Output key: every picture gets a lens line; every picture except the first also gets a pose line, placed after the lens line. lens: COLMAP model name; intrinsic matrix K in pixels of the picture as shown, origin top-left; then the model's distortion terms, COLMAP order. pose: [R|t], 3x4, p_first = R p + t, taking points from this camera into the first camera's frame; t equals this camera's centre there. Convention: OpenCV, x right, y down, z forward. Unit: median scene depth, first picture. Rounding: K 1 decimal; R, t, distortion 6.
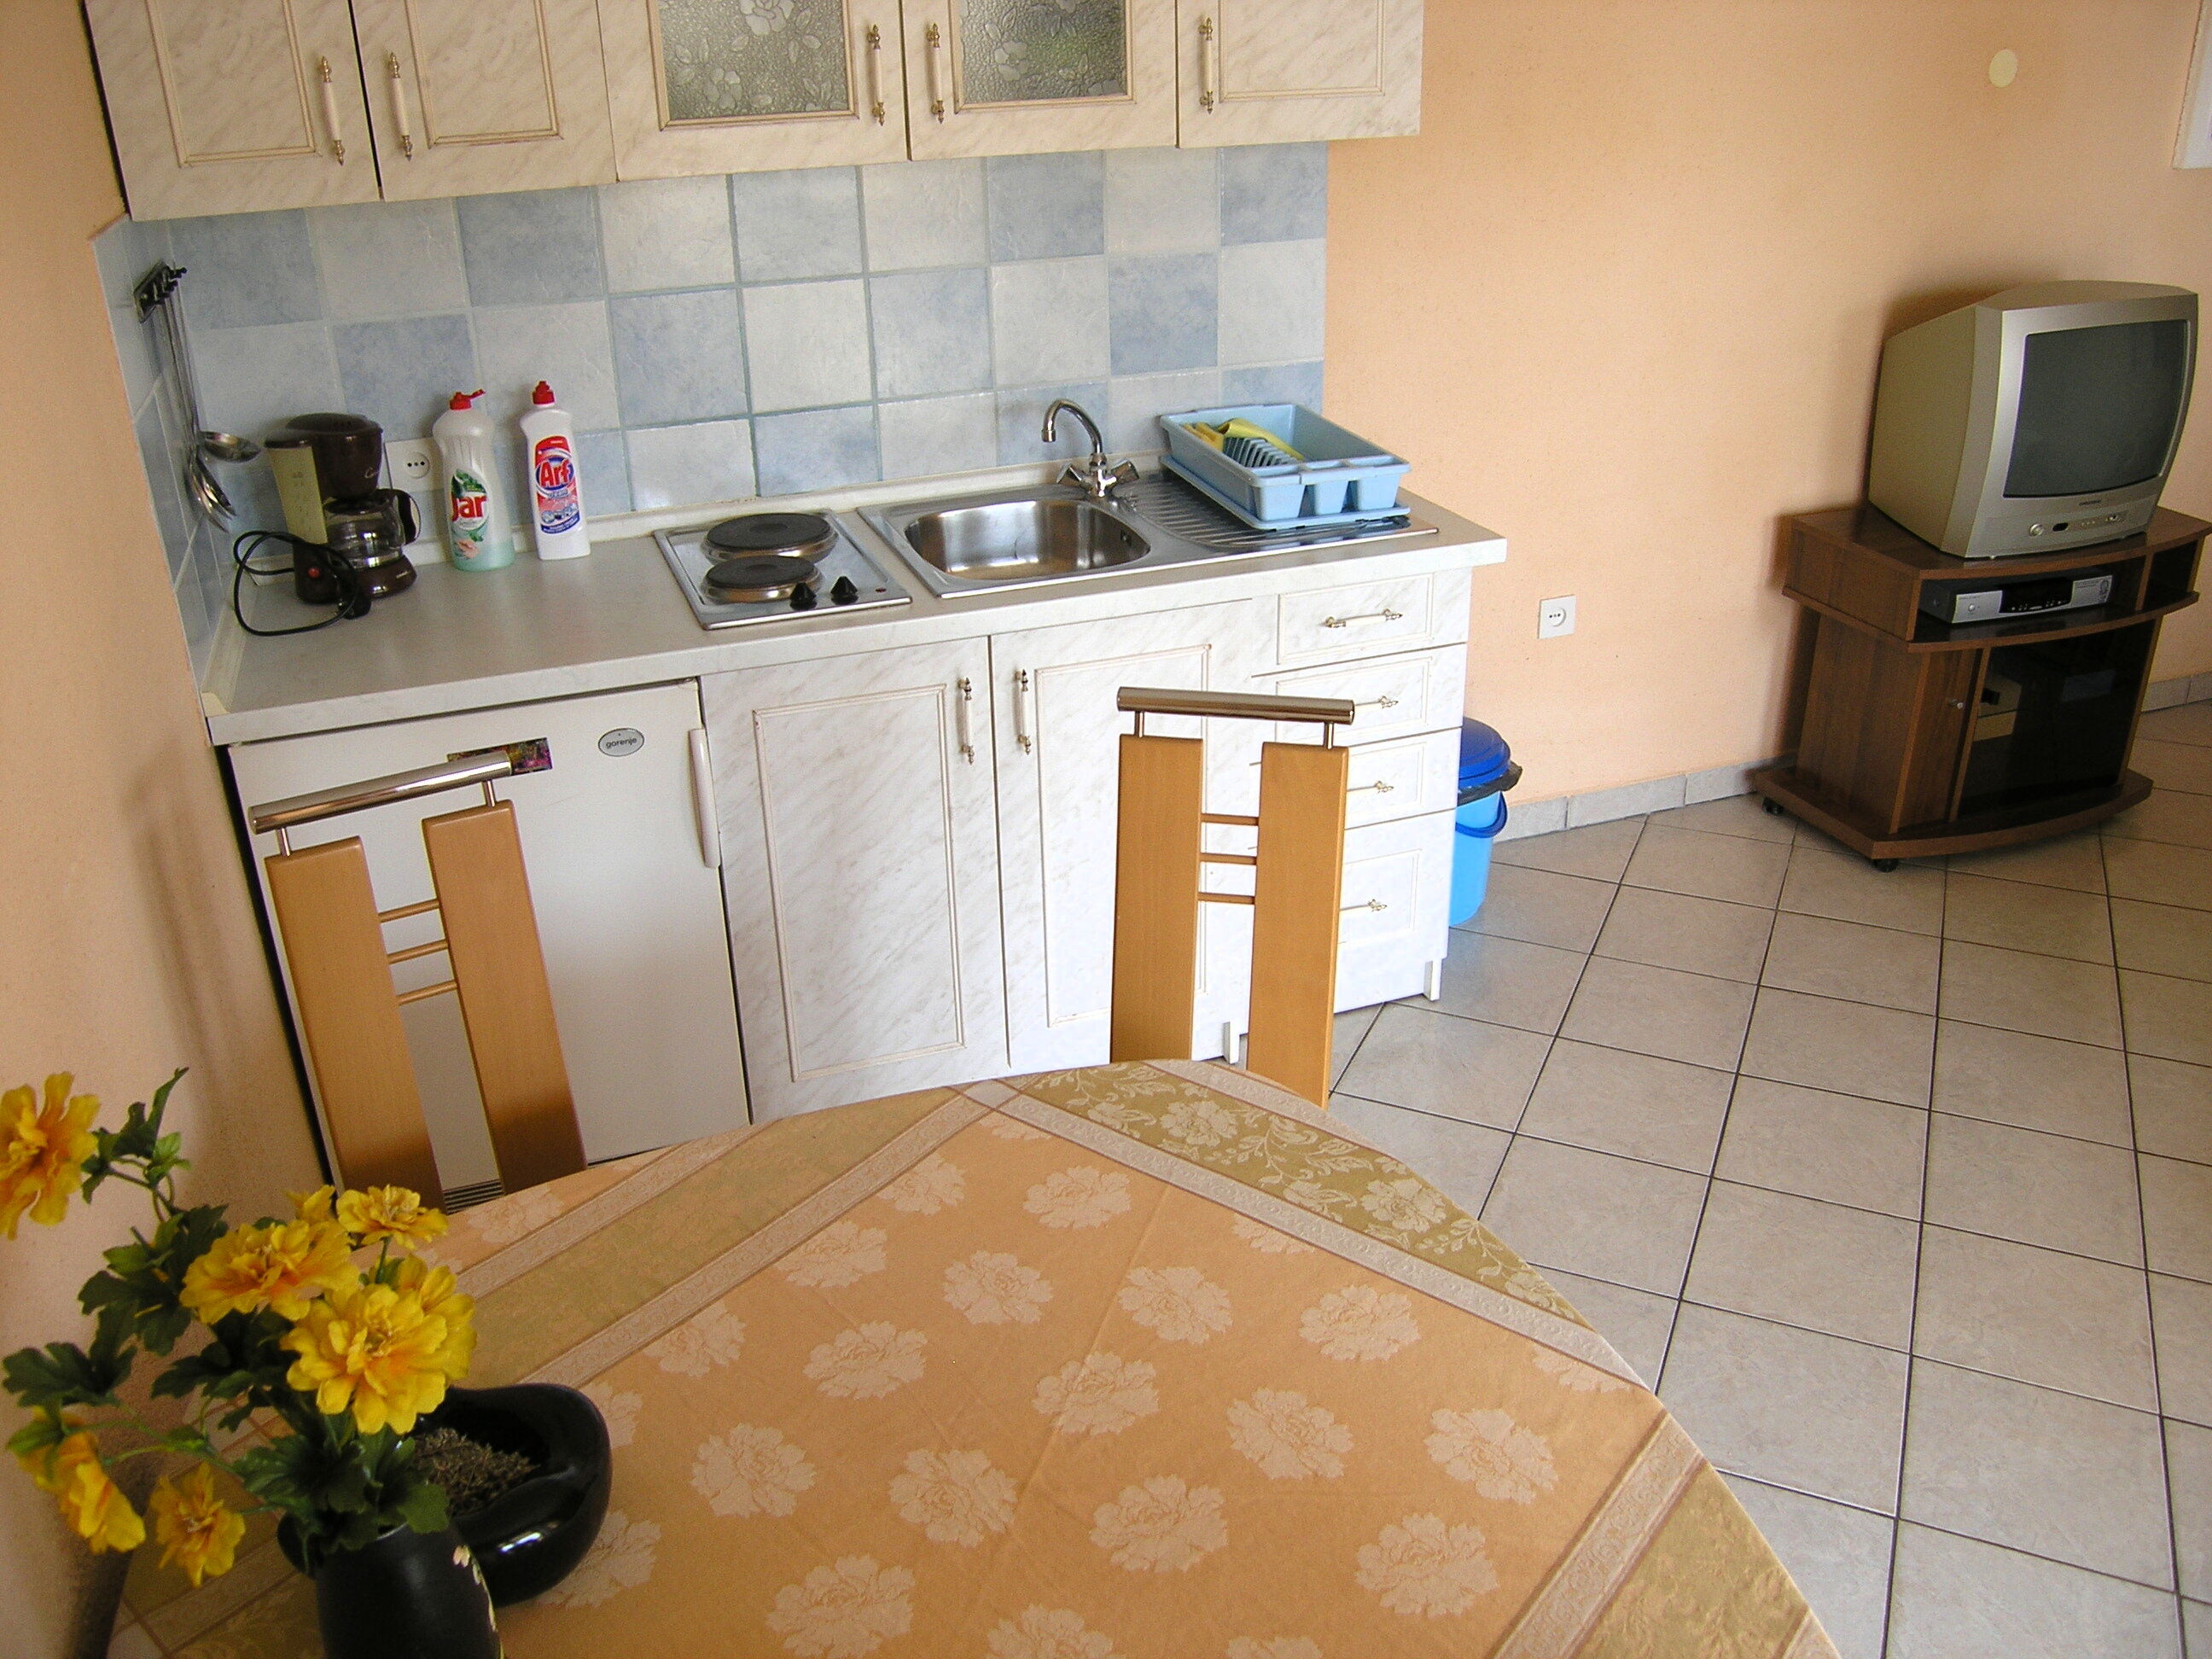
lens RADIAL K [[1788.0, 0, 1096.1], [0, 1788.0, 822.3], [0, 0, 1]] dist [-0.106800, 0.051198]
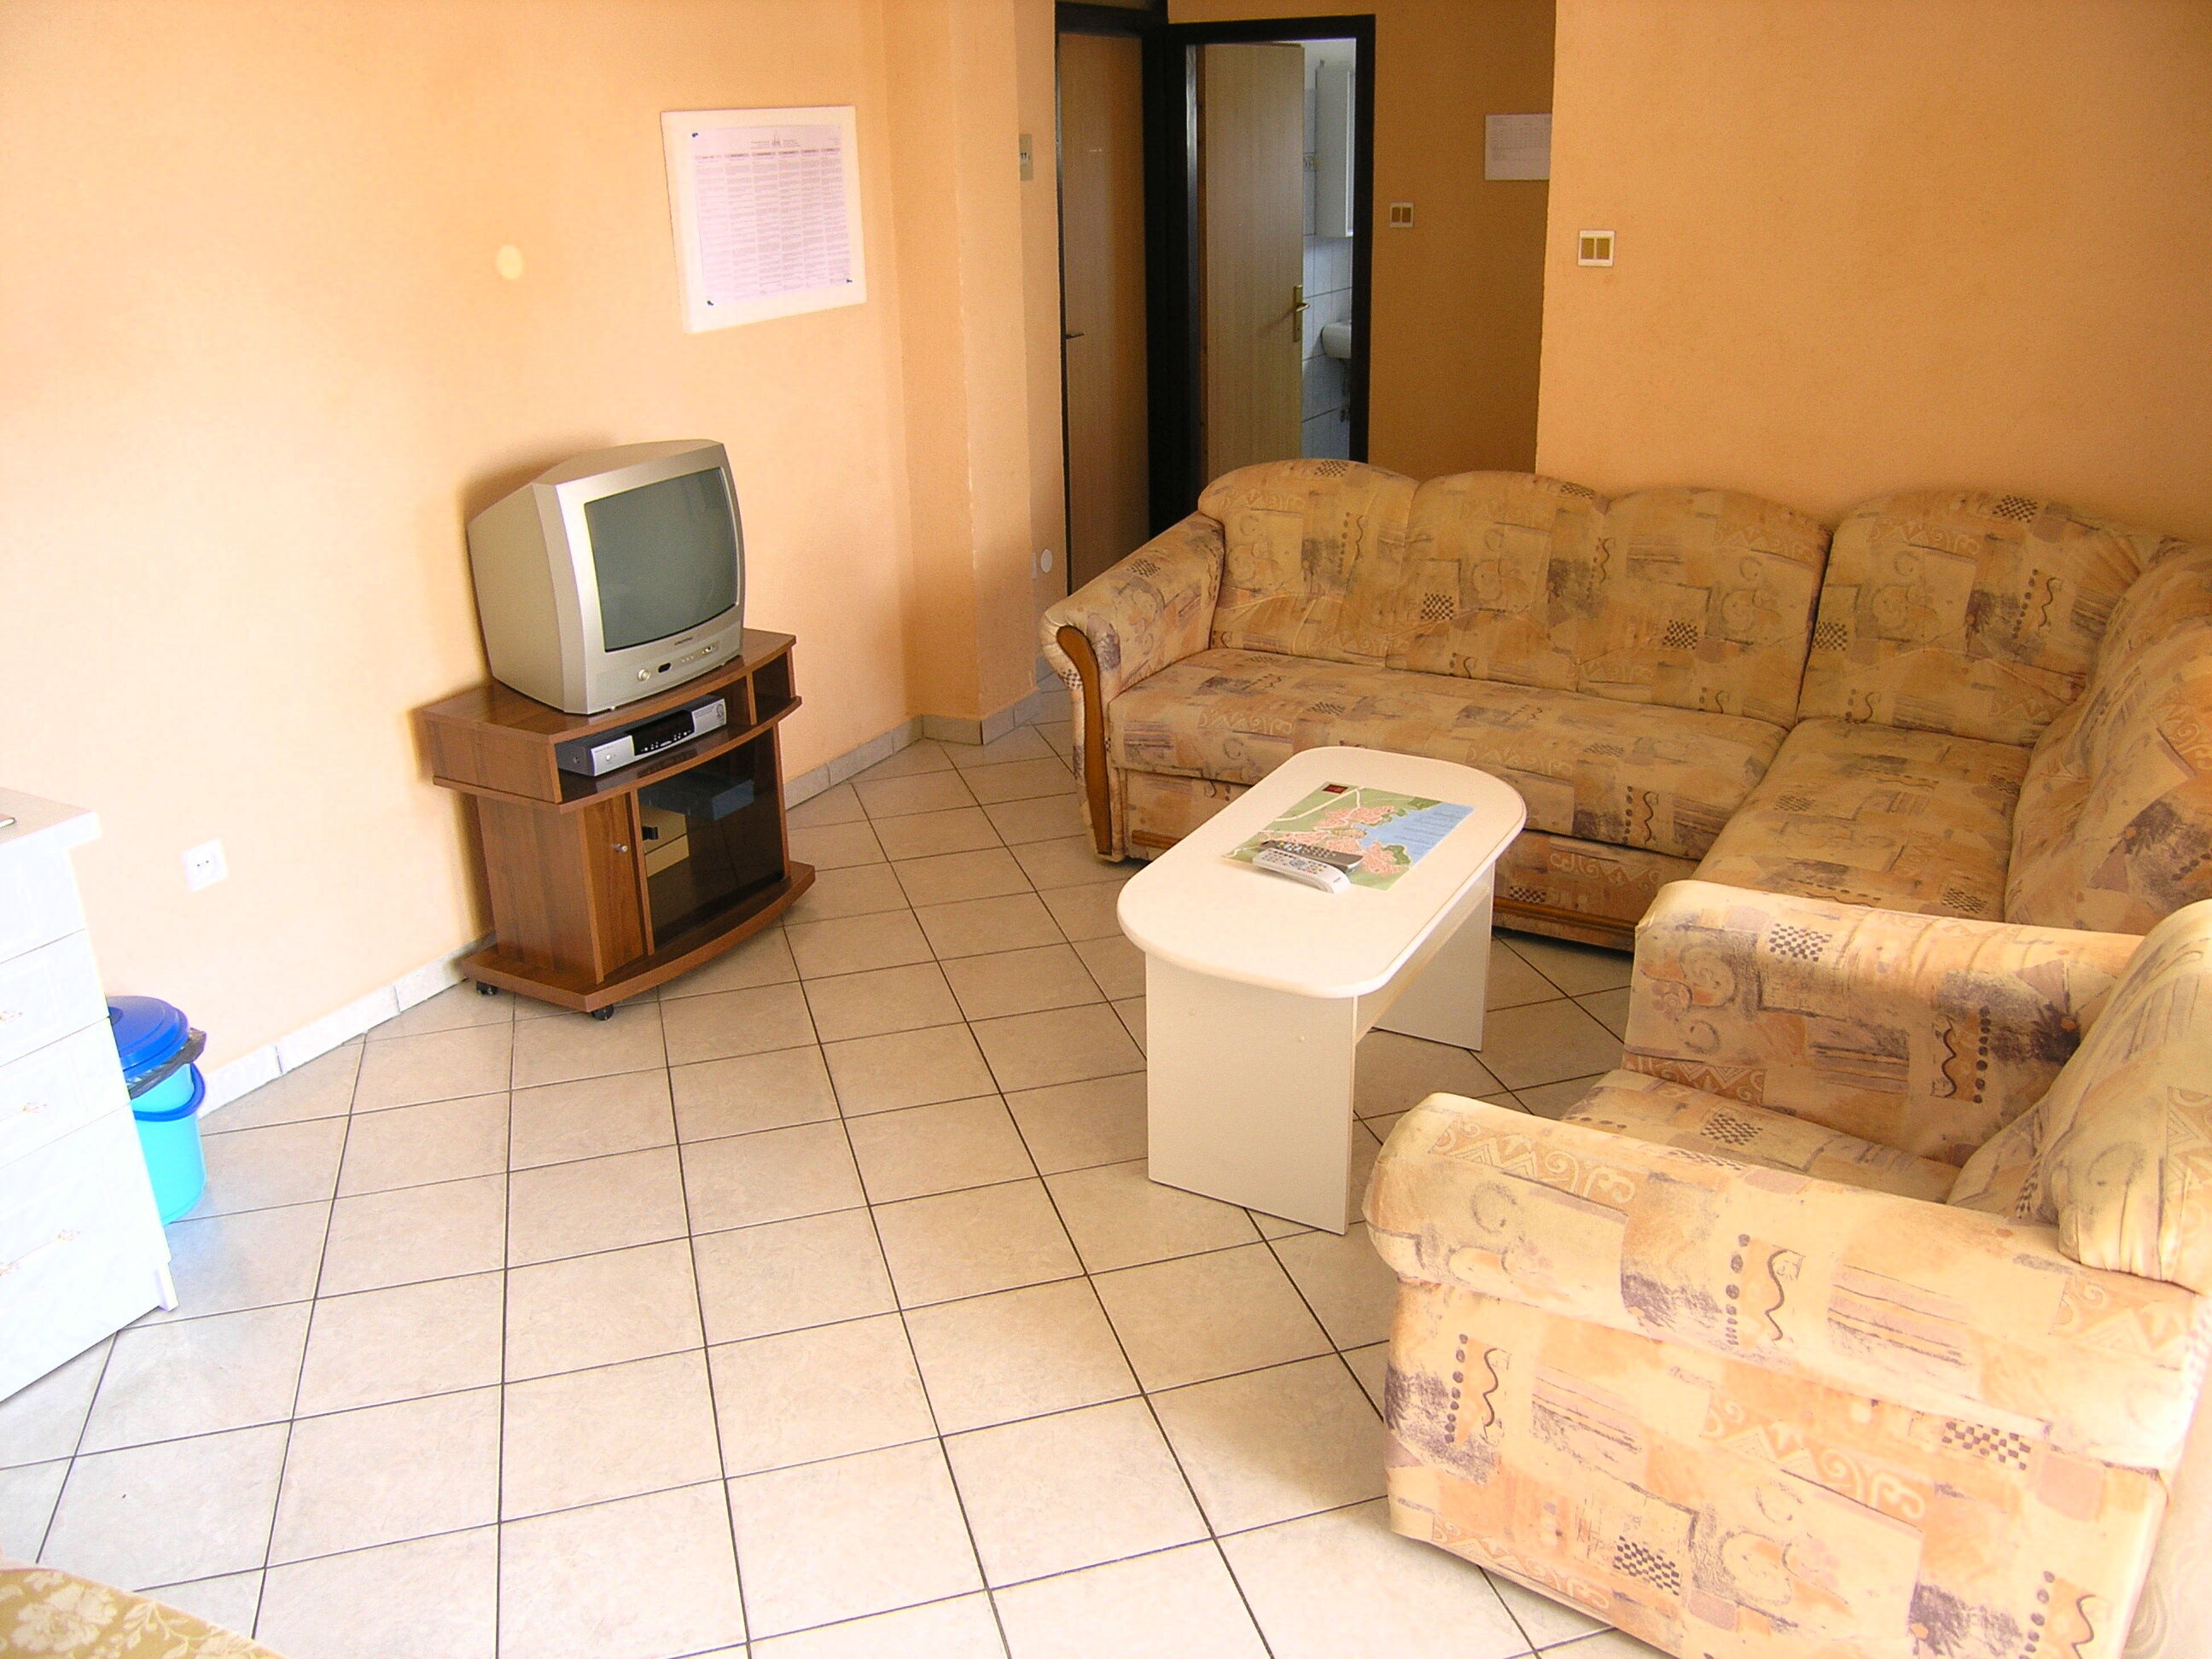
lens RADIAL K [[1788.0, 0, 1096.1], [0, 1788.0, 822.3], [0, 0, 1]] dist [-0.106800, 0.051198]
pose [[0.755270, -0.231552, 0.613148, 0.055107], [0.285403, 0.958352, 0.010359, -0.011813], [-0.590010, 0.167170, 0.789900, -0.019290]]
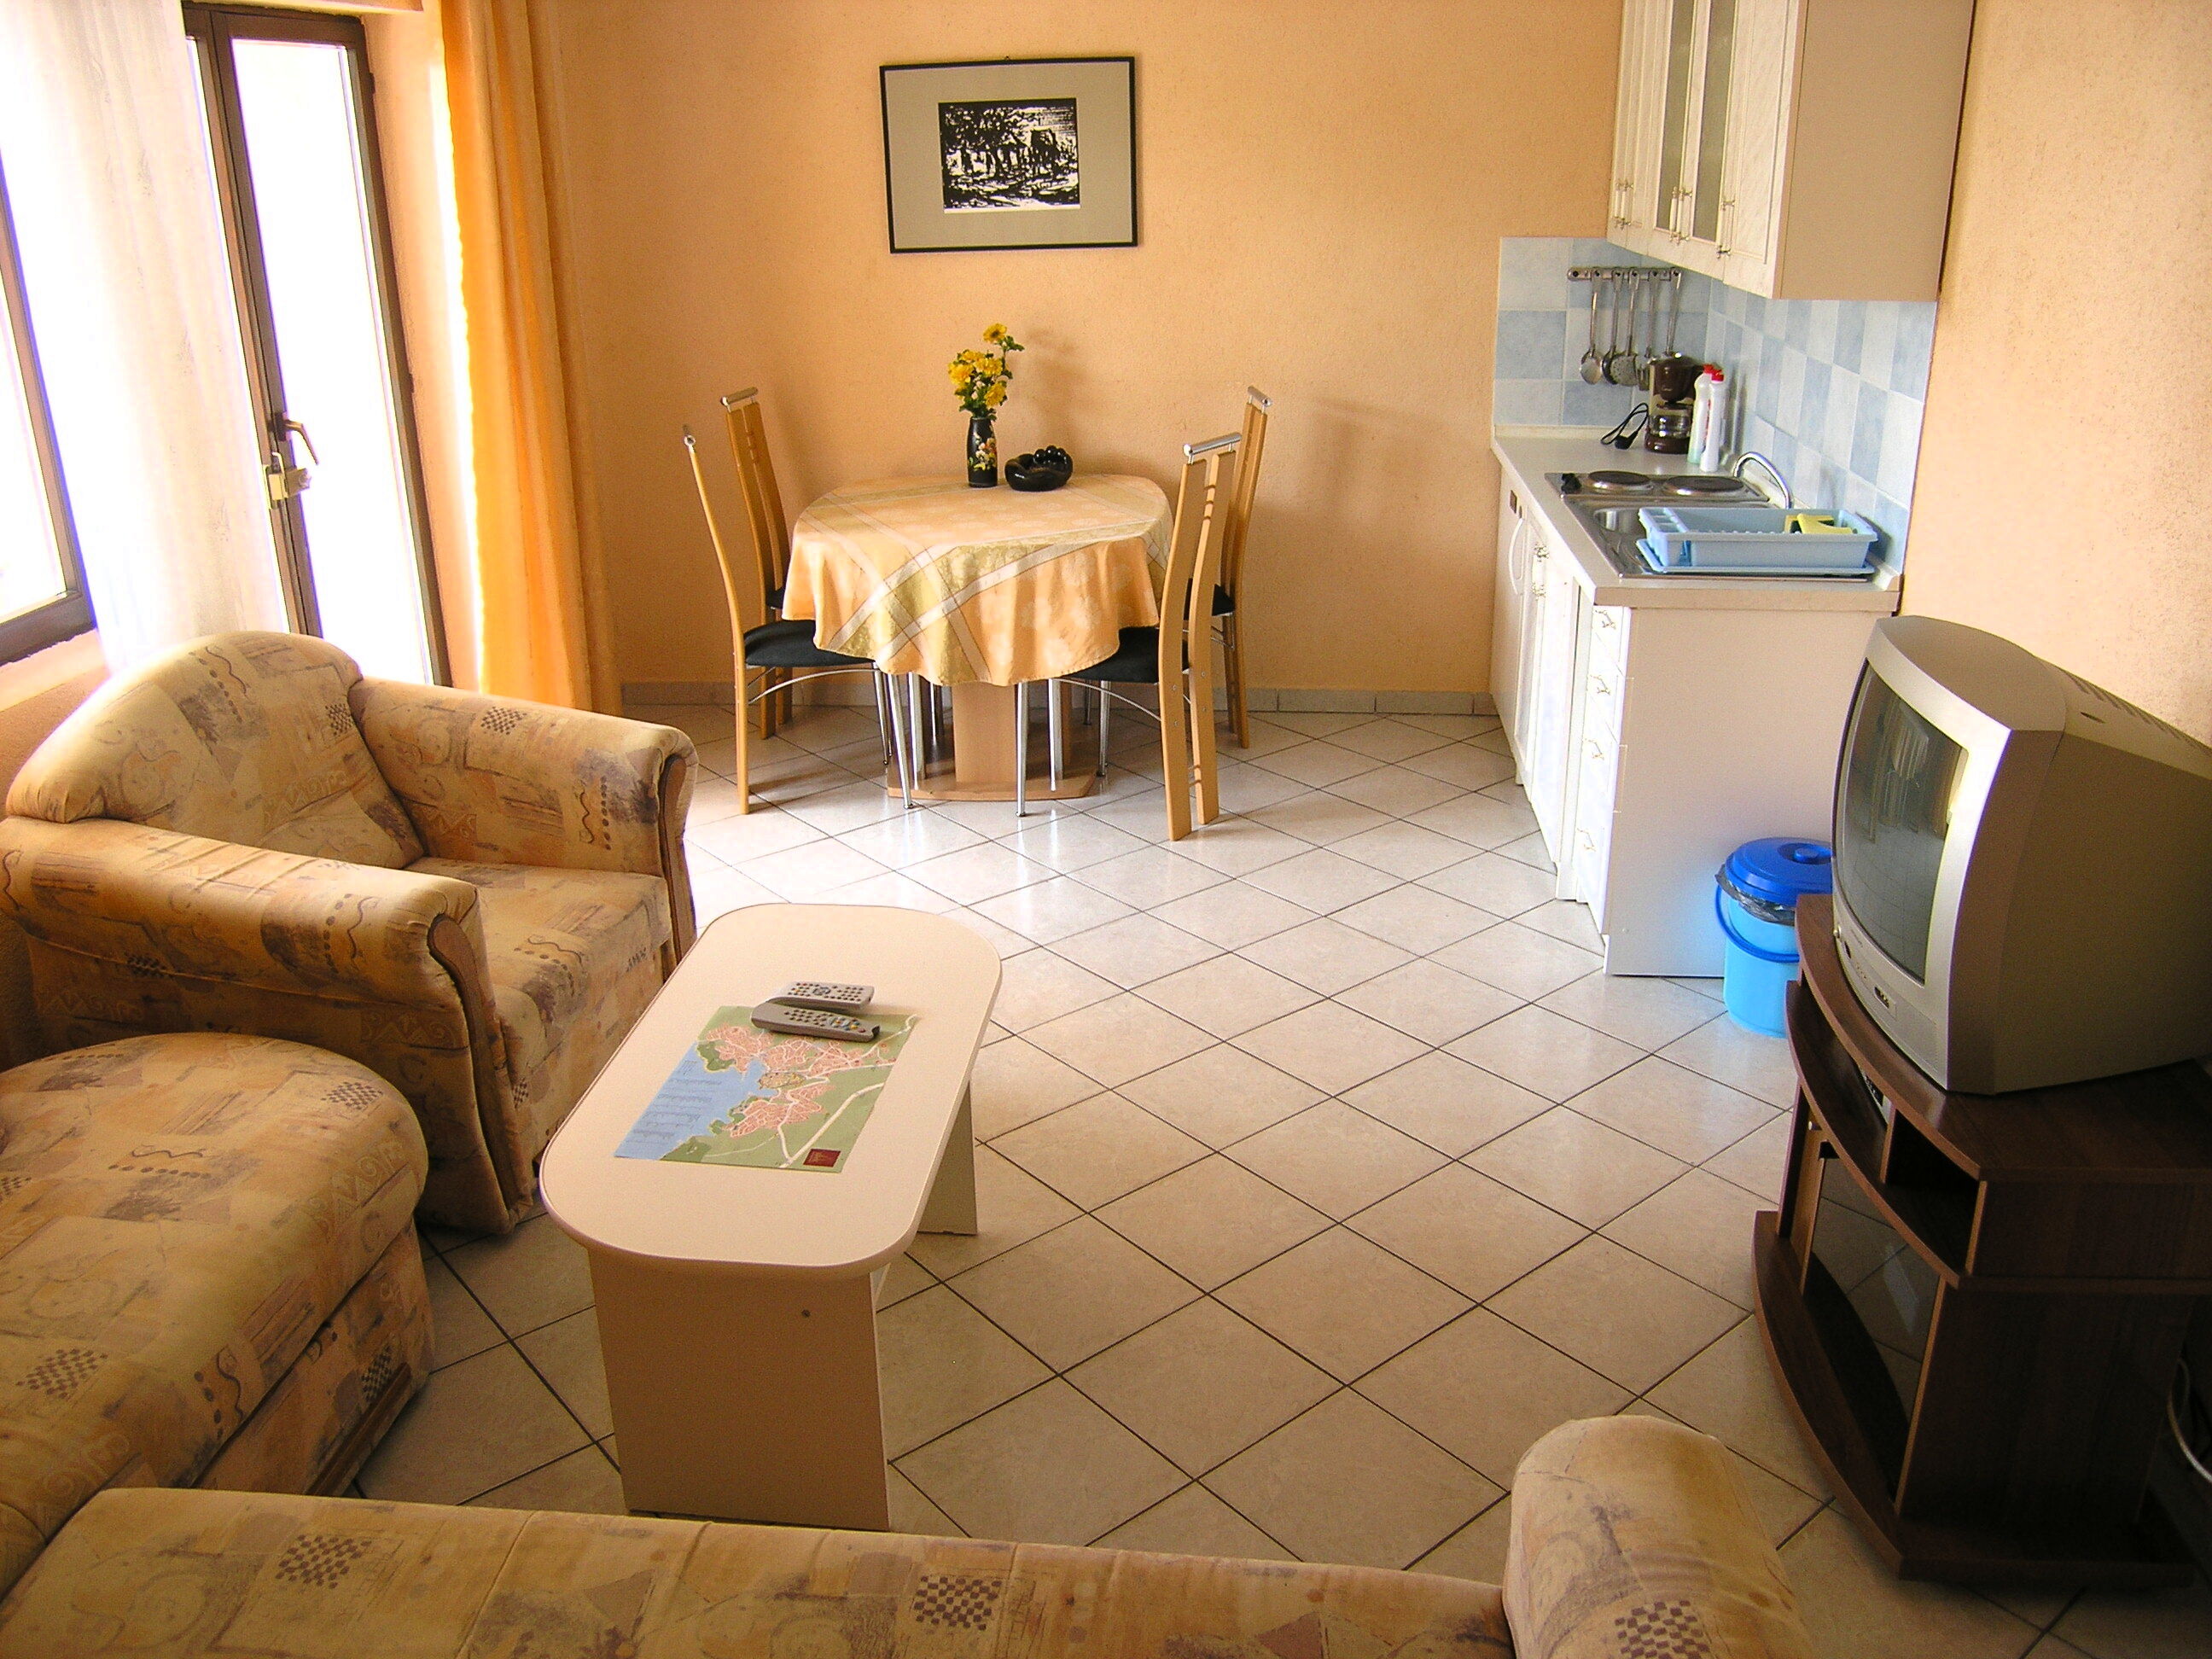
lens RADIAL K [[1788.0, 0, 1096.1], [0, 1788.0, 822.3], [0, 0, 1]] dist [-0.106800, 0.051198]
pose [[-0.430729, 0.357634, -0.828595, 1.201682], [-0.365171, 0.770546, 0.522407, -0.449262], [0.825301, 0.527595, -0.201299, 0.815971]]
